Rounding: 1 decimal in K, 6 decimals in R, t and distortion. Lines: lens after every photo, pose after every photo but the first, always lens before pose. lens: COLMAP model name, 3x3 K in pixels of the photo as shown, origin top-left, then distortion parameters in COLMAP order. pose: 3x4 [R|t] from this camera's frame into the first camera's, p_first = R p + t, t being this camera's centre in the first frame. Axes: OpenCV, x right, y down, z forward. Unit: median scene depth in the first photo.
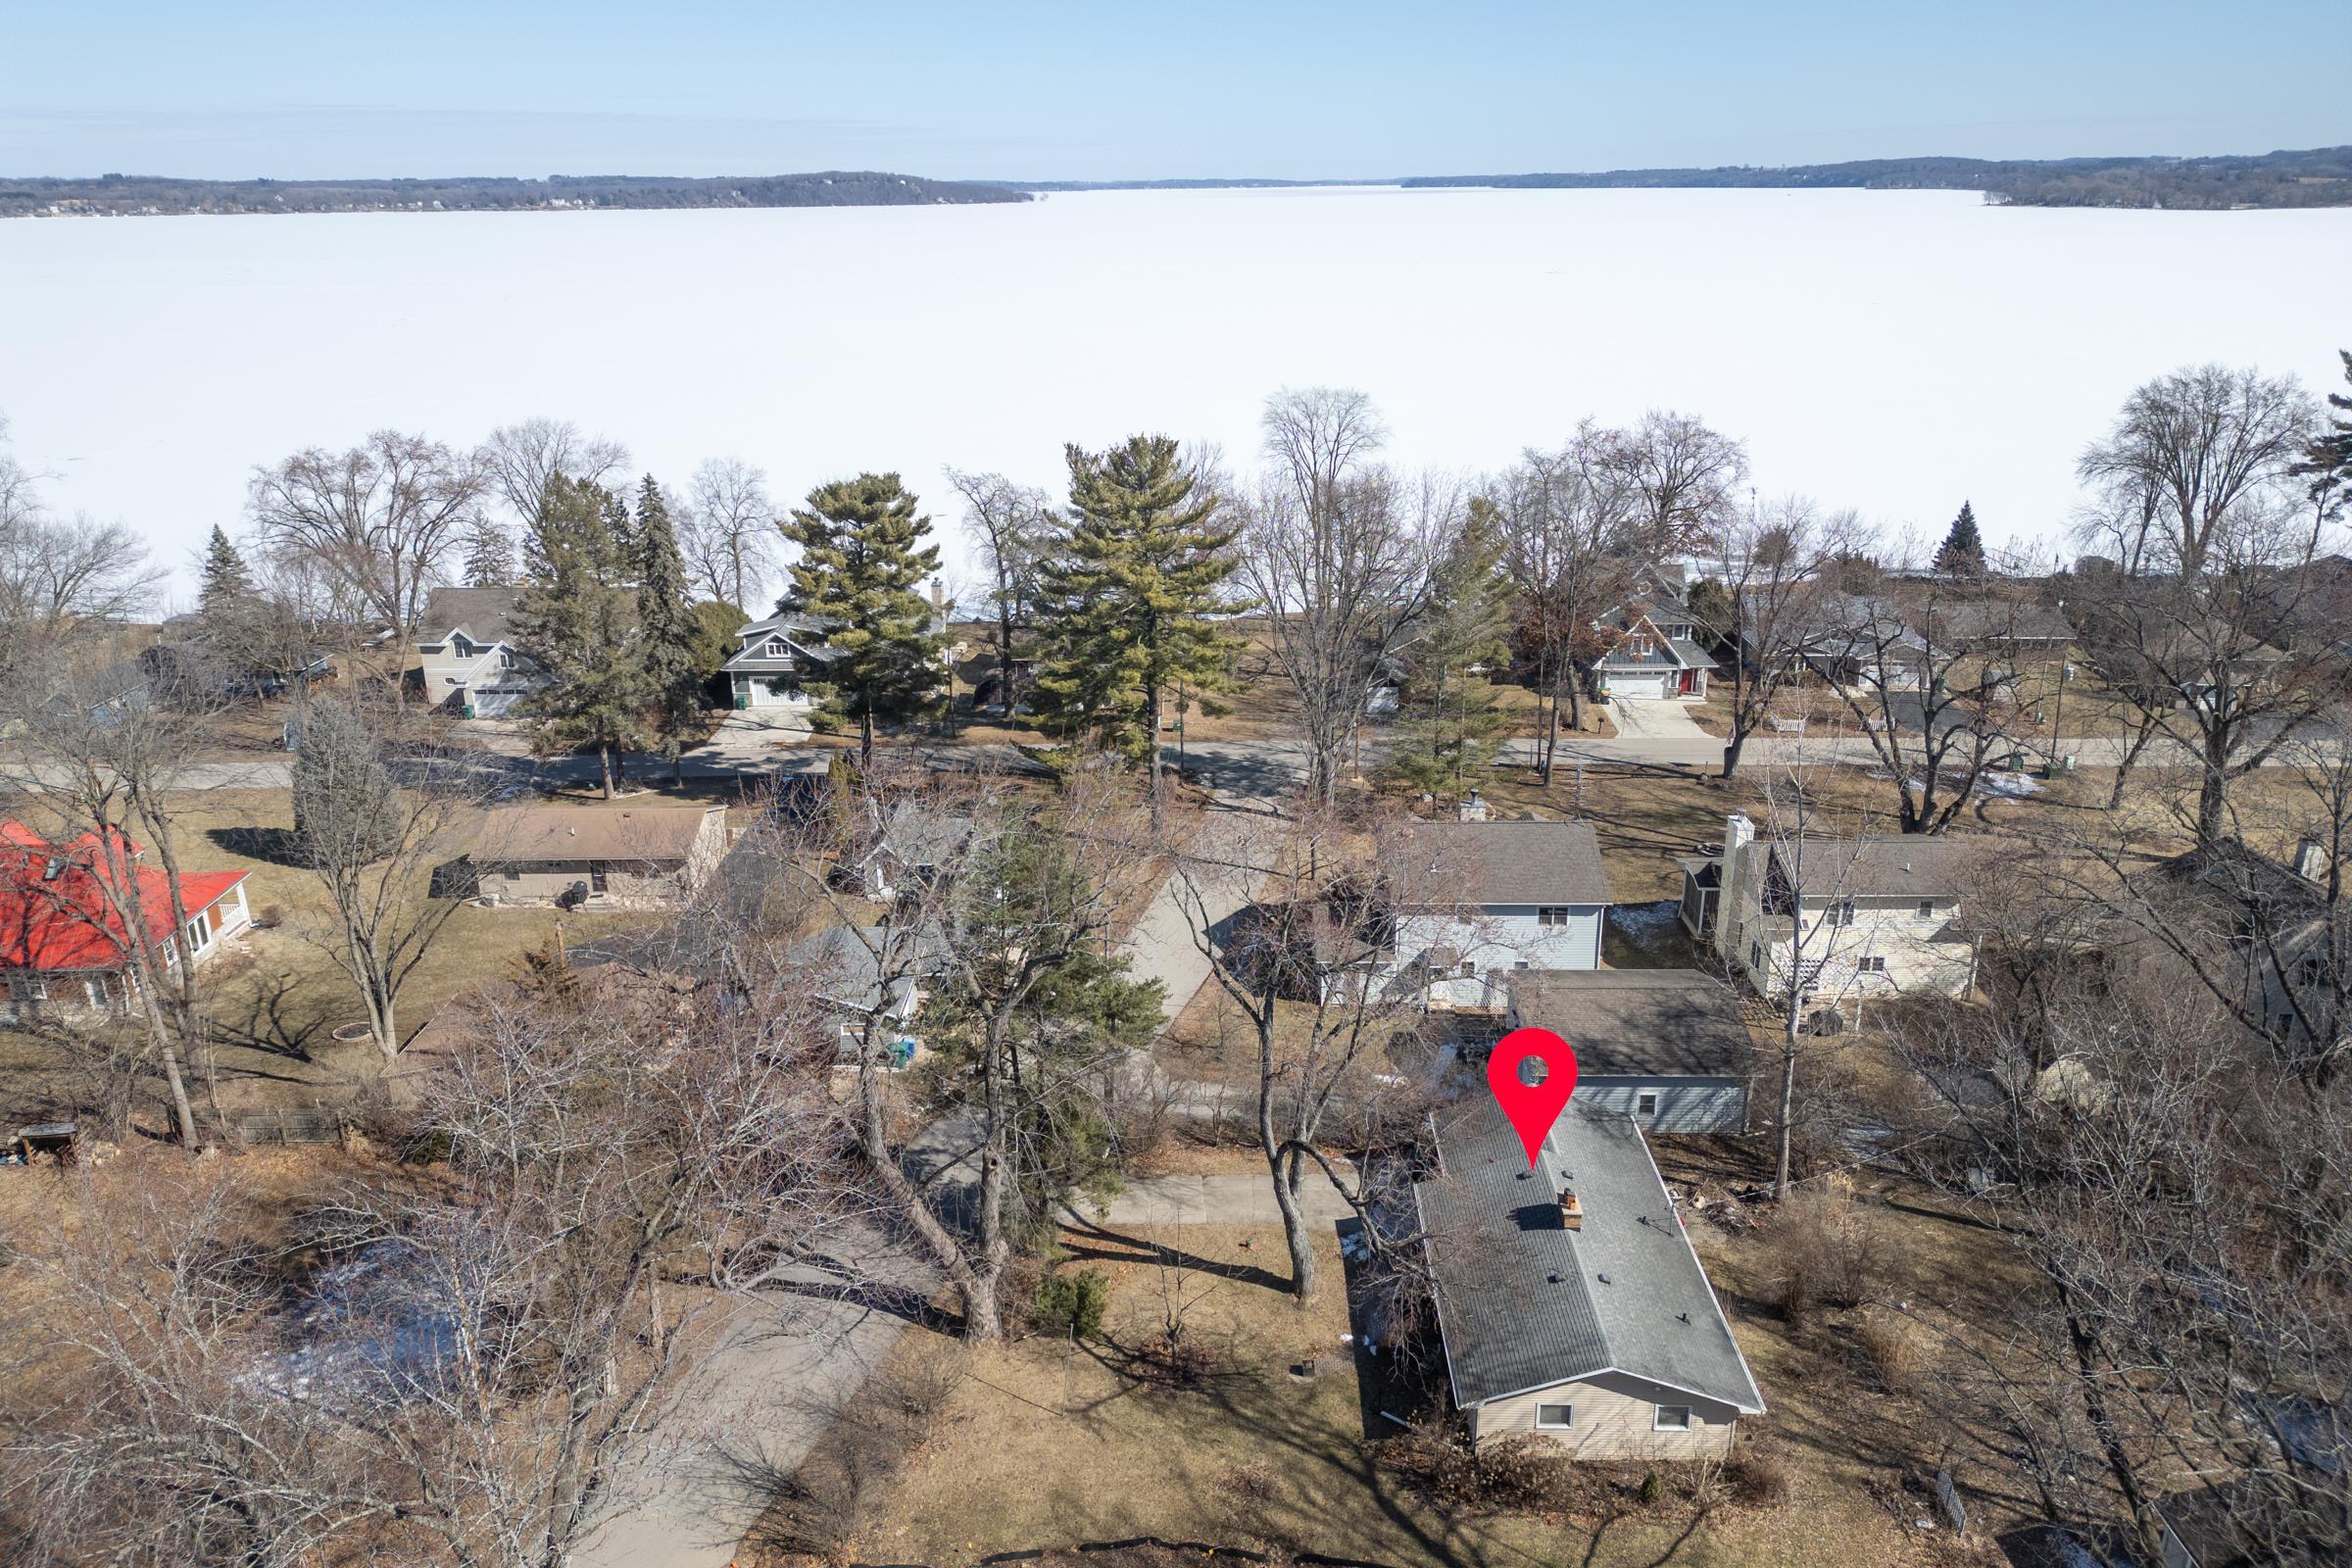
lens RADIAL K [[1690.4, 0, 1179.7], [0, 1690.4, 774.3], [0, 0, 1]] dist [0.082622, -0.002227]
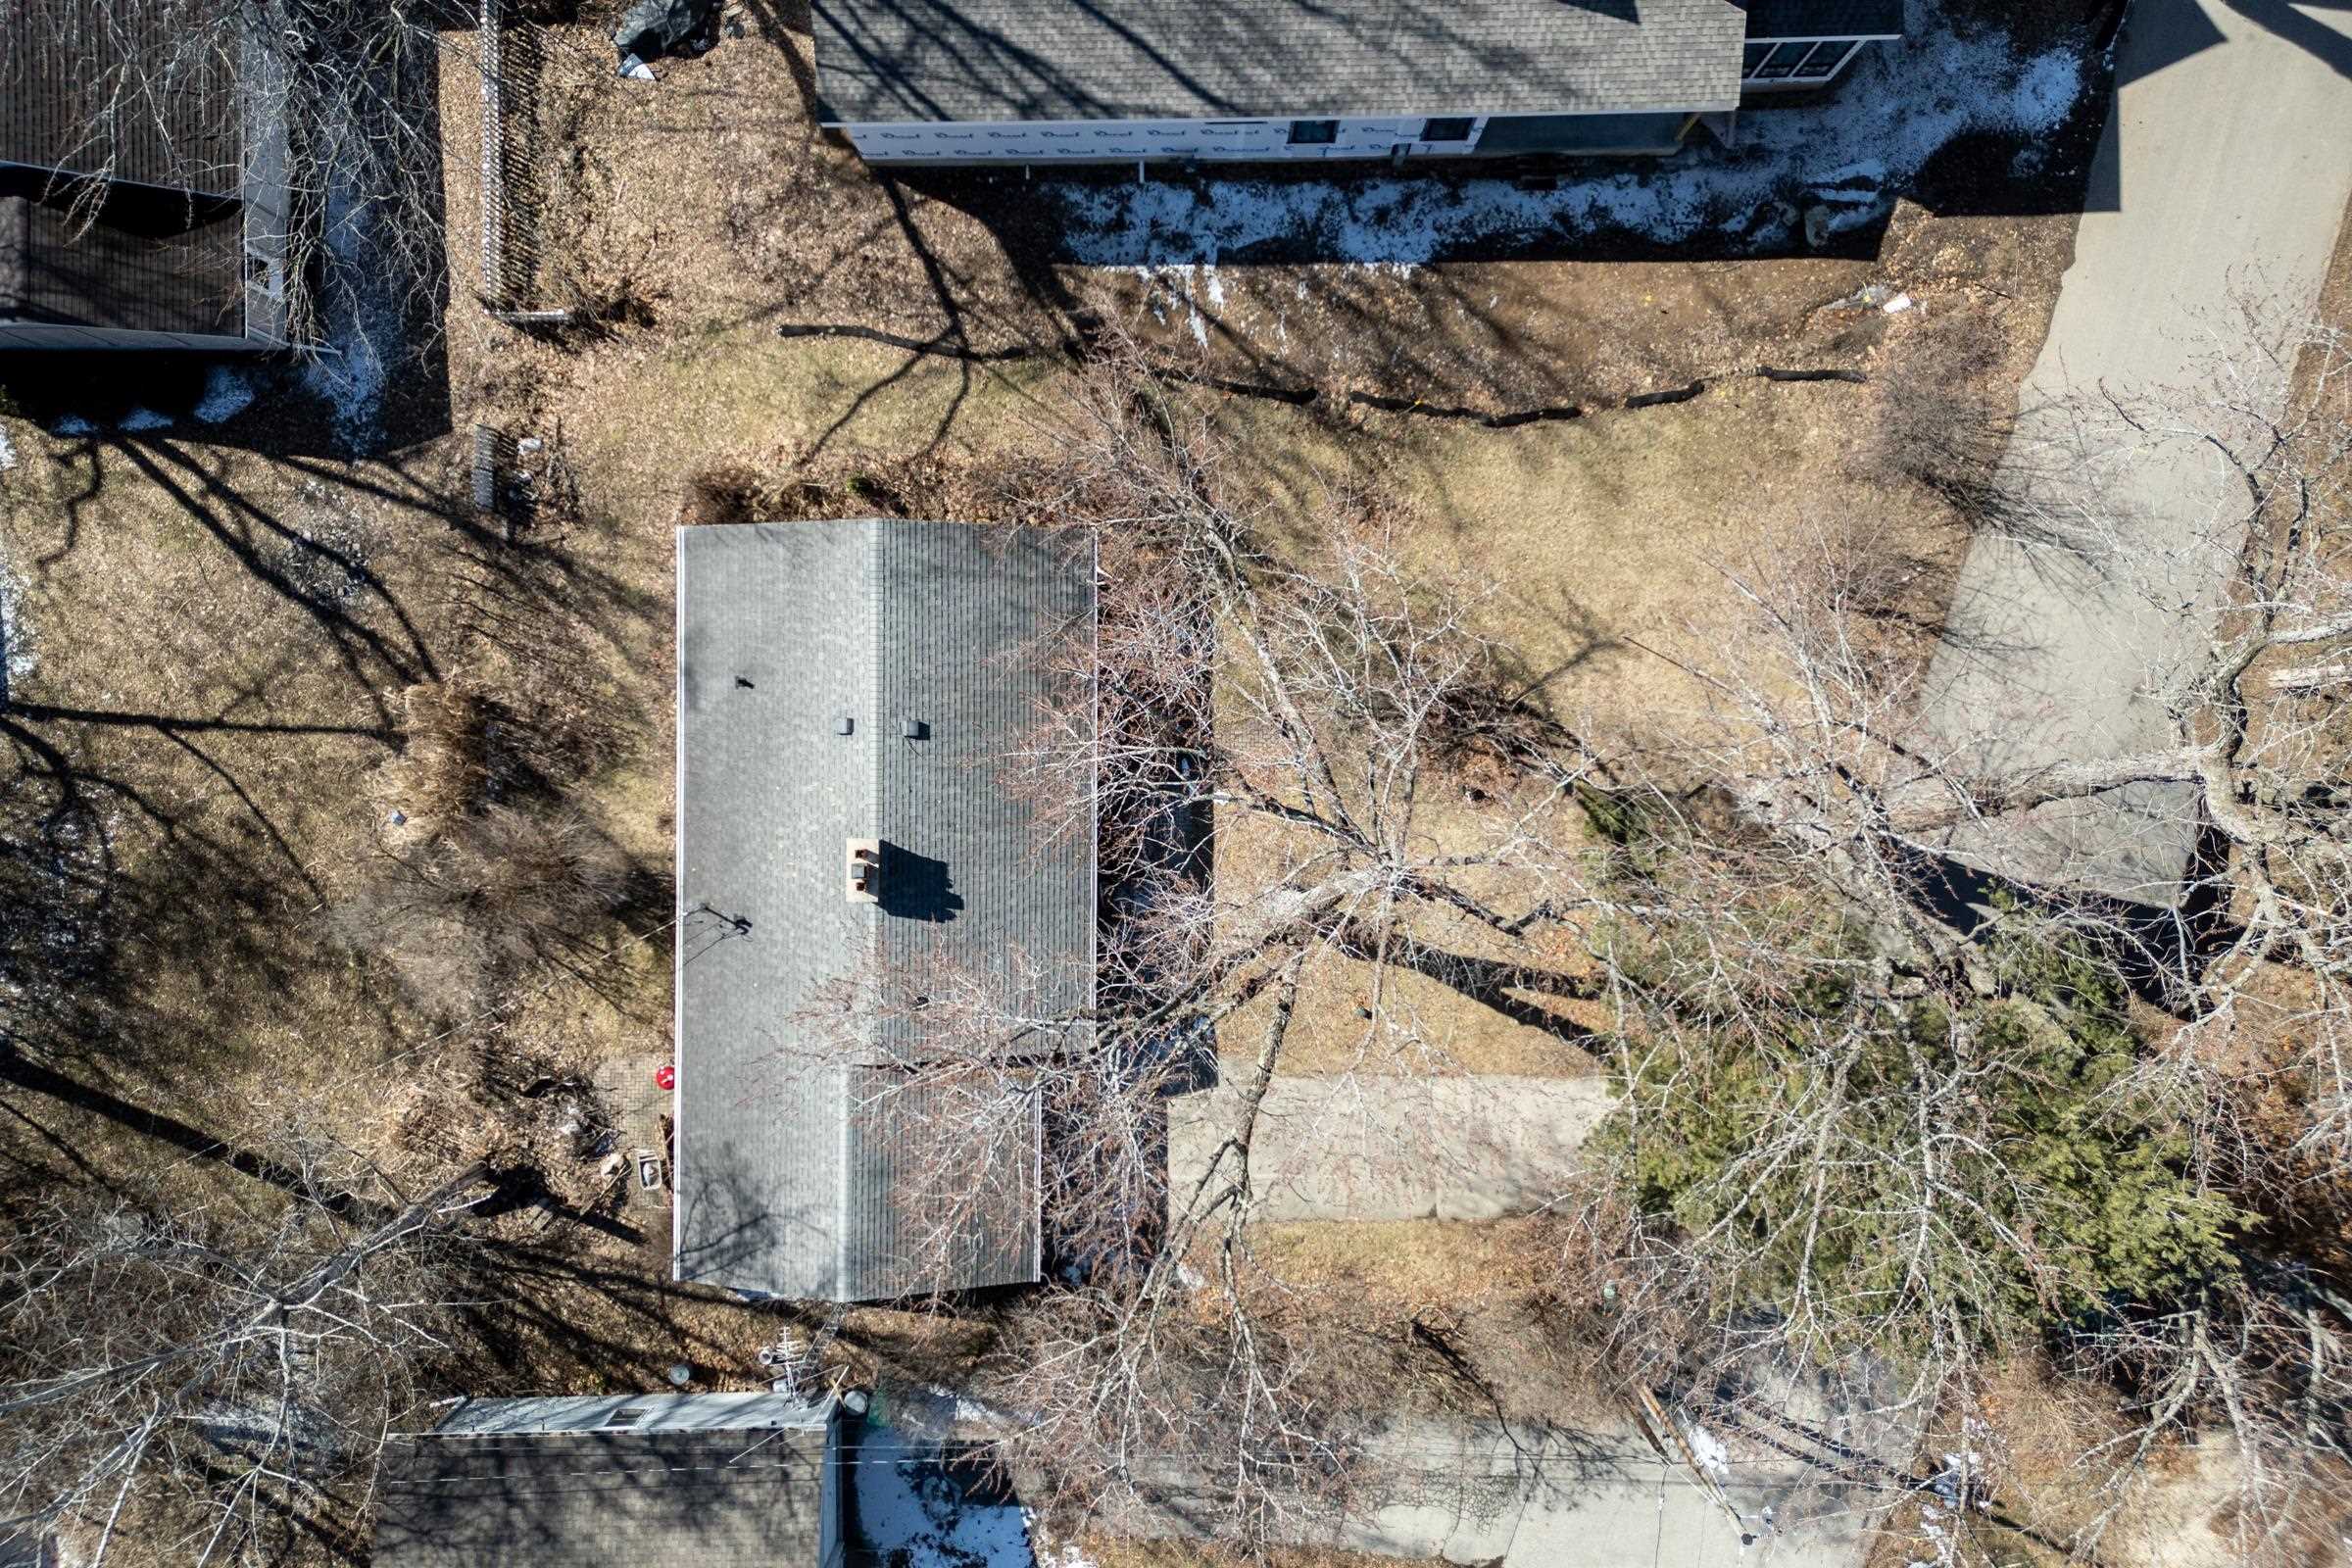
lens RADIAL K [[1690.4, 0, 1179.7], [0, 1690.4, 774.3], [0, 0, 1]] dist [0.082622, -0.002227]
pose [[-0.999755, 0.019338, 0.010750, 0.119985], [0.003888, -0.324745, 0.945794, -0.348075], [0.021781, 0.945604, 0.324591, 0.859846]]
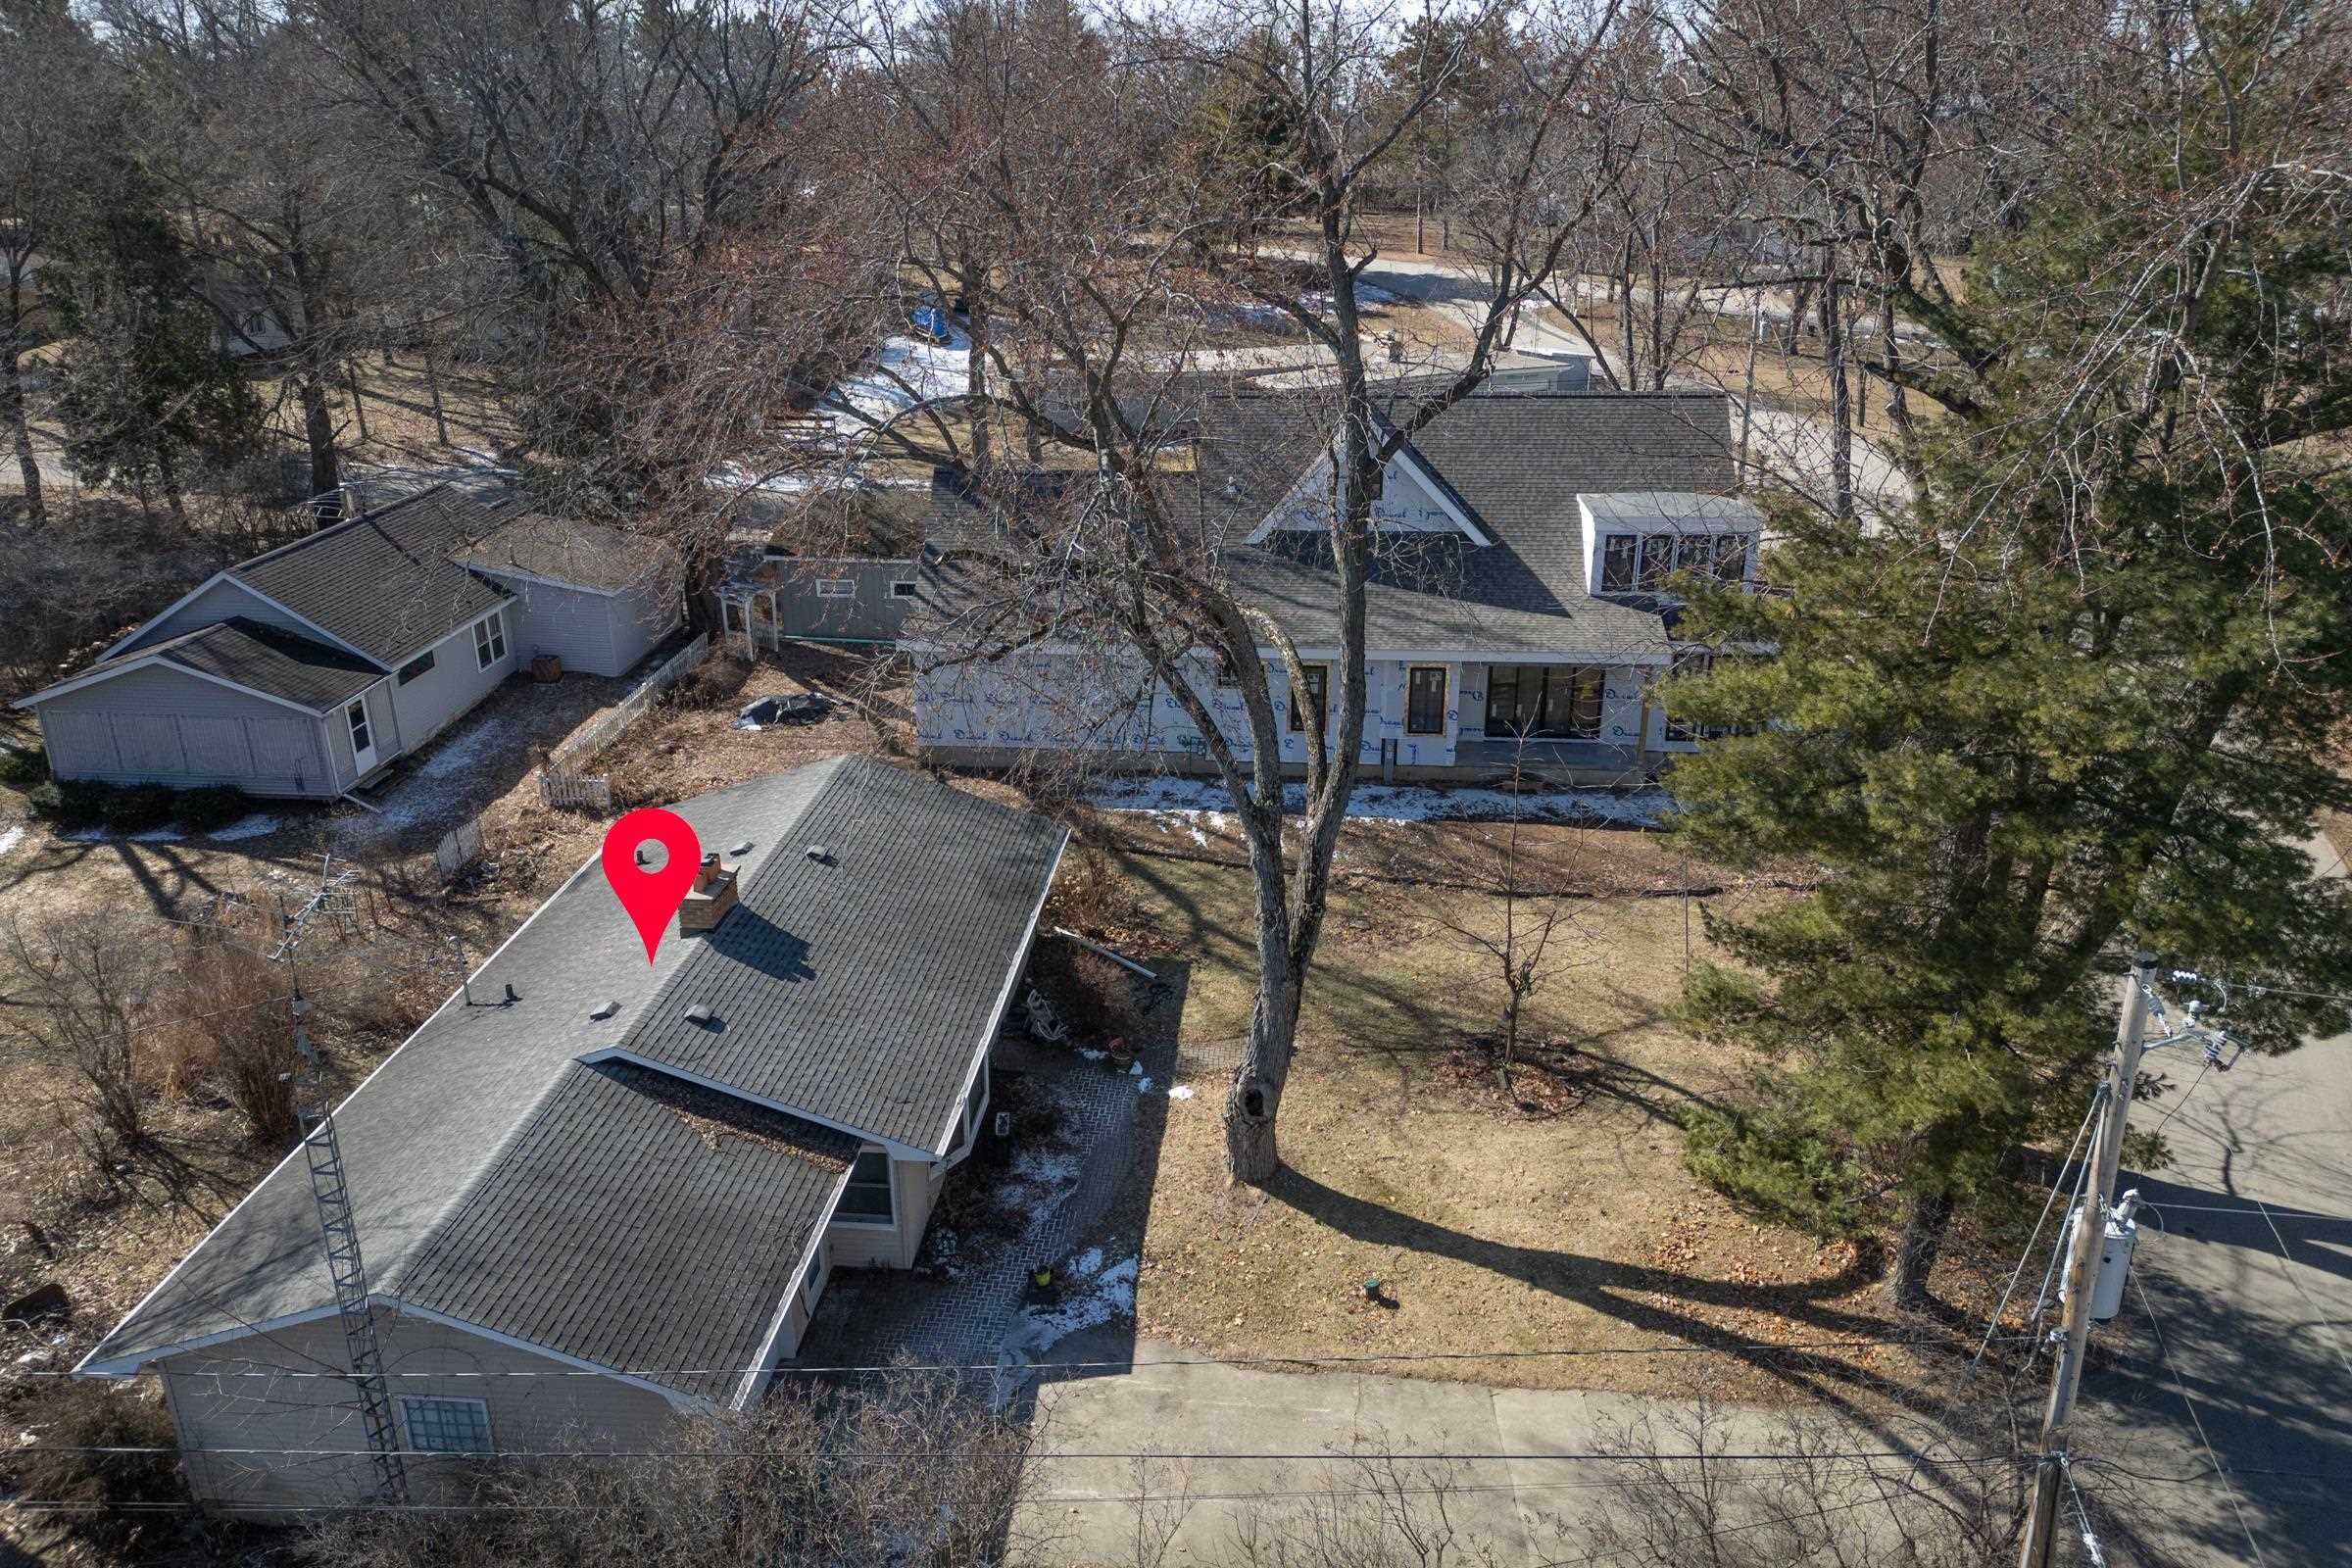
lens RADIAL K [[1690.4, 0, 1179.7], [0, 1690.4, 774.3], [0, 0, 1]] dist [0.082622, -0.002227]
pose [[-0.997412, -0.005587, 0.071687, 0.069591], [0.041395, 0.770574, 0.636005, -0.076865], [-0.058793, 0.637326, -0.768348, 1.492943]]
